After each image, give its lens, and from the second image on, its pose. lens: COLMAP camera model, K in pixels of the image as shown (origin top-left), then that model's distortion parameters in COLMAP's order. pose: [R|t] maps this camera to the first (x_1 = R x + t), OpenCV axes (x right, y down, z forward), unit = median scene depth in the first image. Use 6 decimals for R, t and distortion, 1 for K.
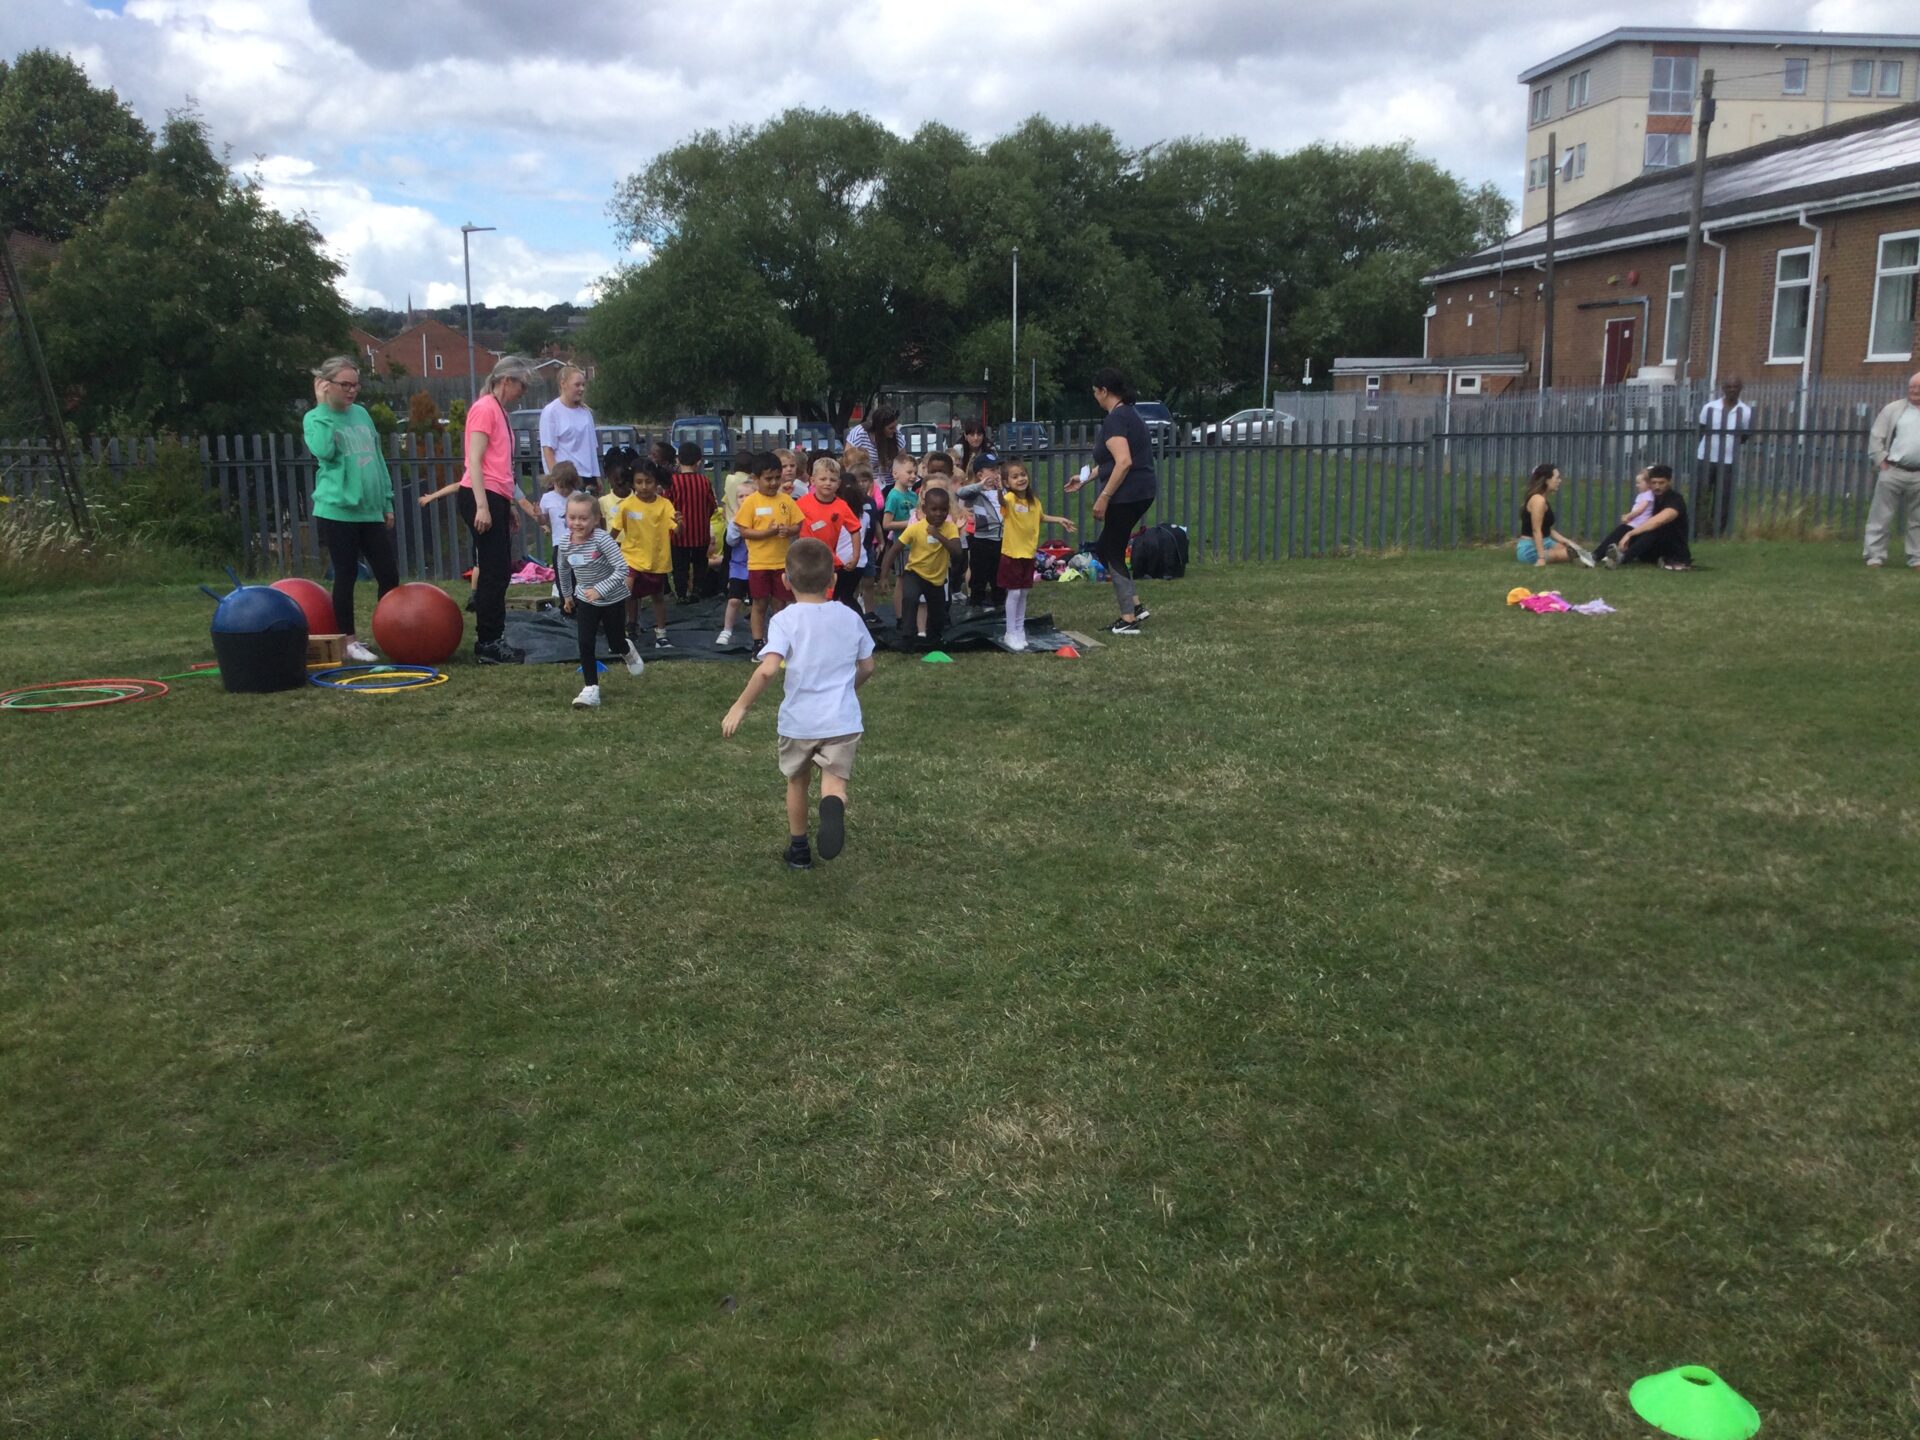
lens RADIAL K [[1735.6, 0, 962.3], [0, 1735.6, 728.9], [0, 0, 1]] dist [0.132173, -0.274812]
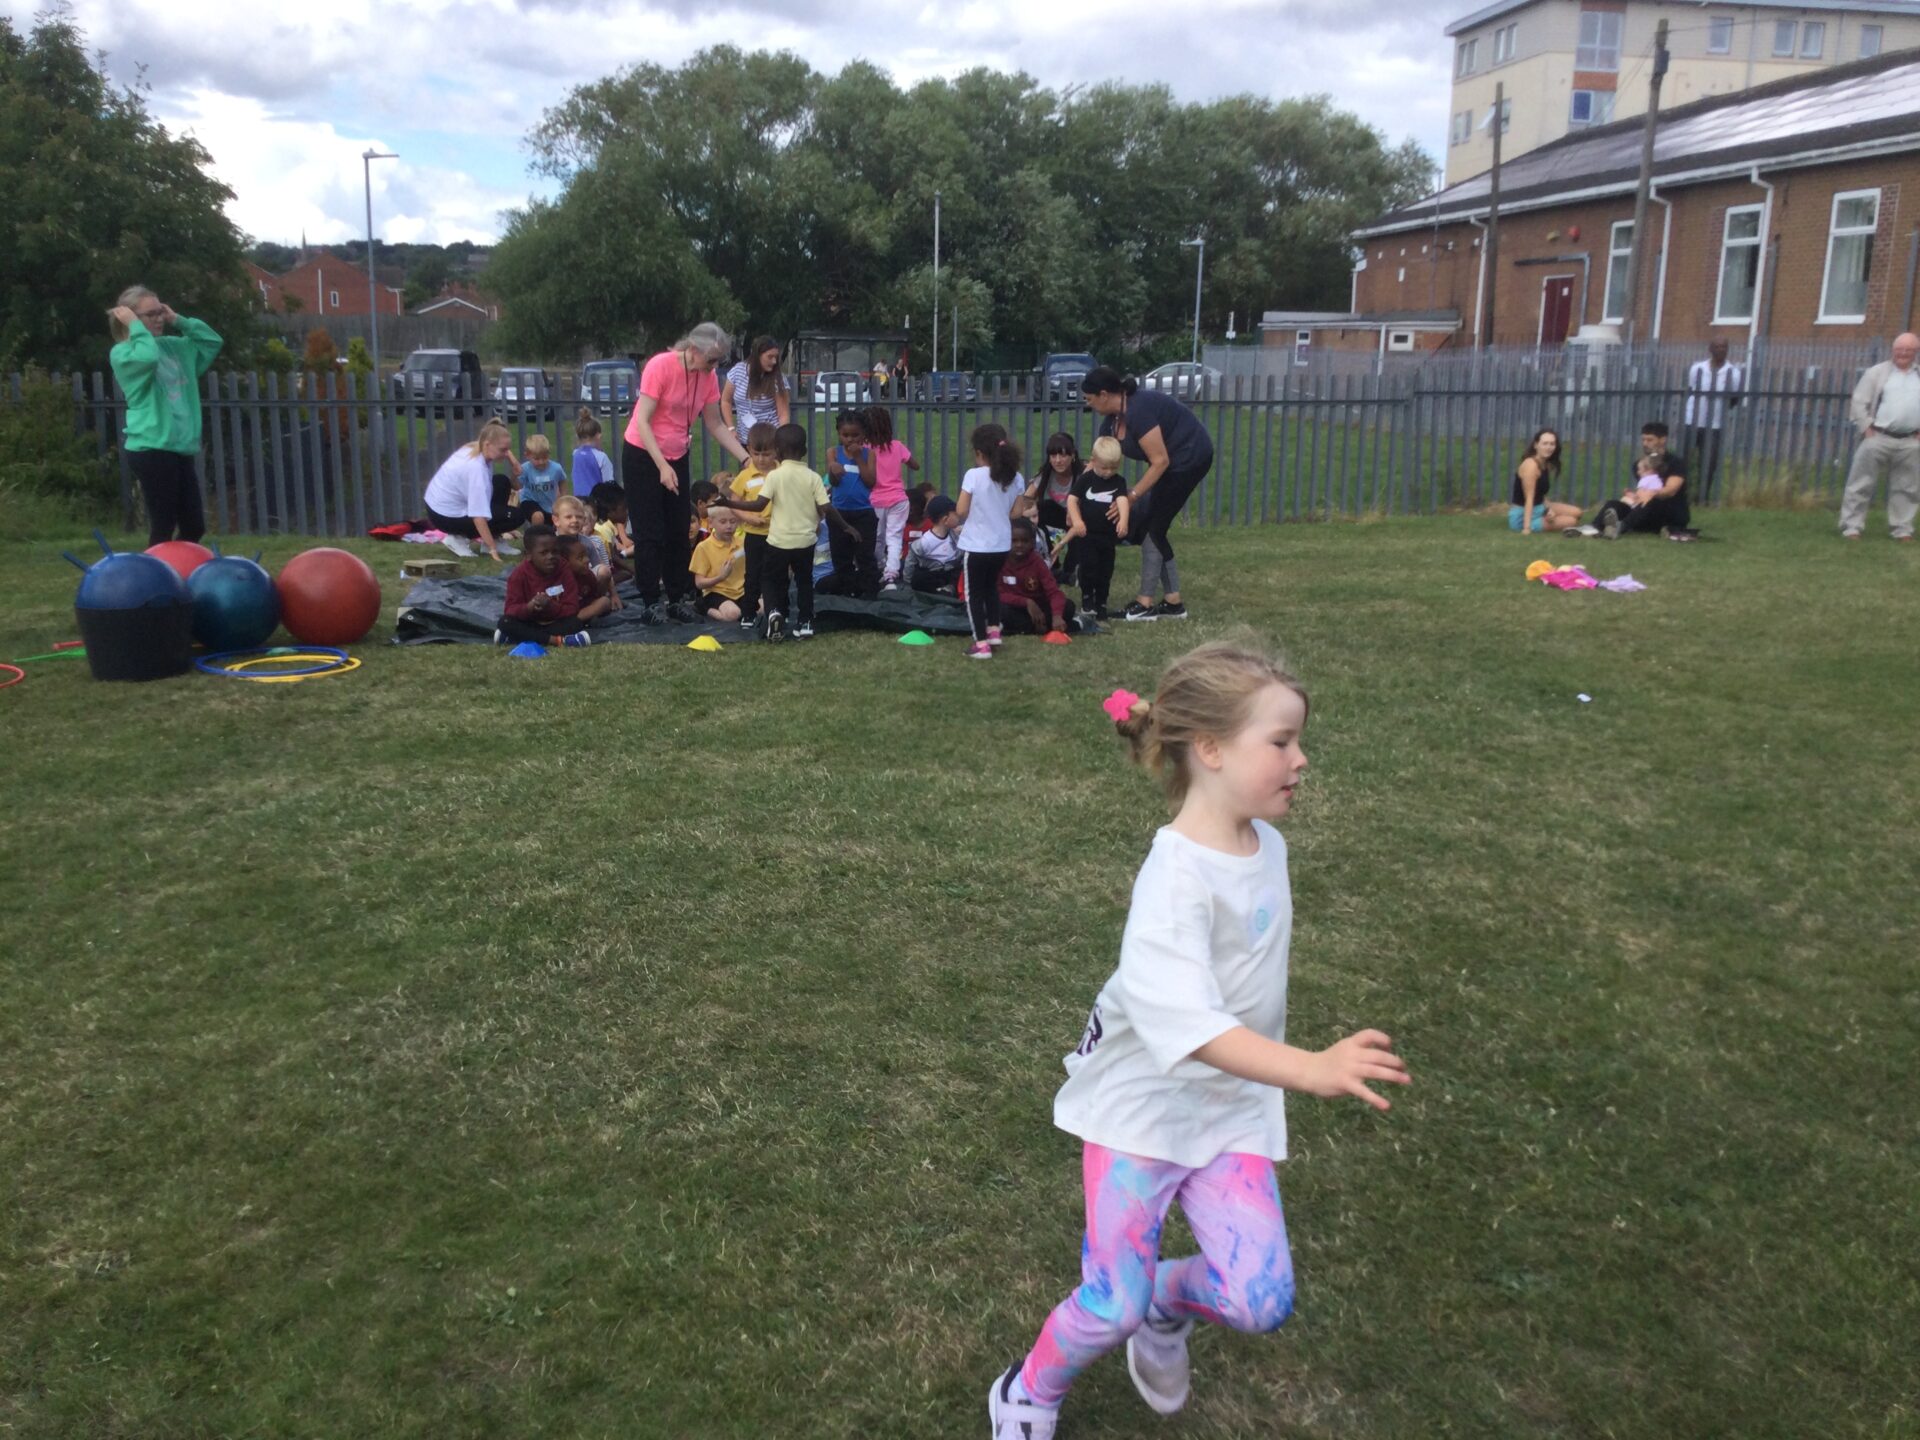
lens RADIAL K [[1730.2, 0, 965.6], [0, 1730.2, 726.1], [0, 0, 1]] dist [0.139853, -0.291673]
pose [[0.998472, 0.004532, 0.055073, -0.074873], [-0.006004, 0.999629, 0.026579, -0.036450], [-0.054932, -0.026869, 0.998128, 0.213479]]
